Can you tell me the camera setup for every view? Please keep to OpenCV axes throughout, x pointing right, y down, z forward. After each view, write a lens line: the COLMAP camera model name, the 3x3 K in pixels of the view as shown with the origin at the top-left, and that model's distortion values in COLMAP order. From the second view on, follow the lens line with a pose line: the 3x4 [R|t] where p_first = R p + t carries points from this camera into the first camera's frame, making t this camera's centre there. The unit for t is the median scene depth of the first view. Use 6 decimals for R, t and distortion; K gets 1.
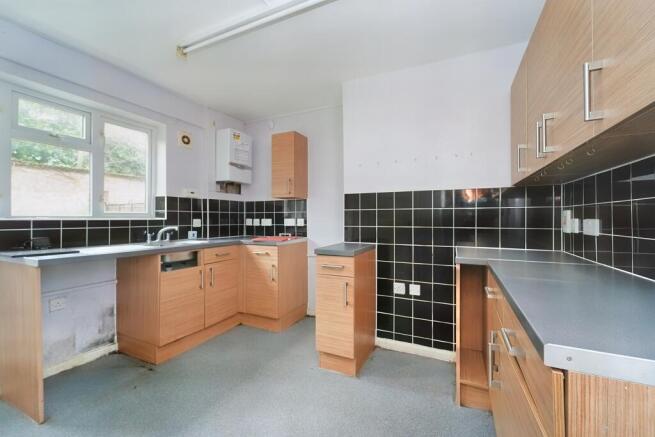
lens RADIAL K [[270.3, 0, 328.9], [0, 270.3, 217.4], [0, 0, 1]] dist [0.000845, -0.000144]
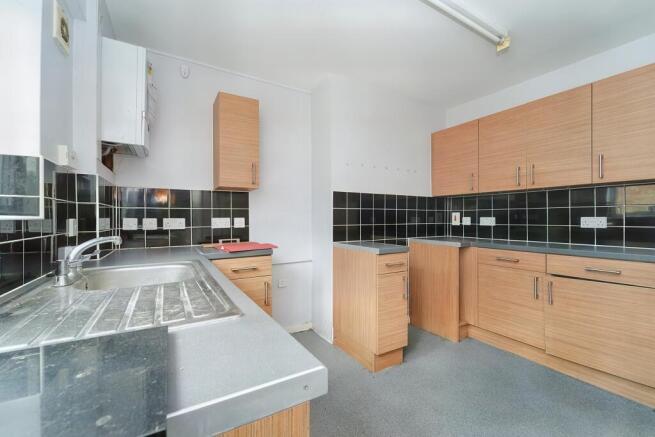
lens RADIAL K [[270.3, 0, 328.9], [0, 270.3, 217.4], [0, 0, 1]] dist [0.000845, -0.000144]
pose [[0.552586, 0.000372, 0.833456, -0.742091], [-0.000819, 1.000000, 0.000097, 0.004316], [-0.833456, -0.000736, 0.552586, 0.489380]]
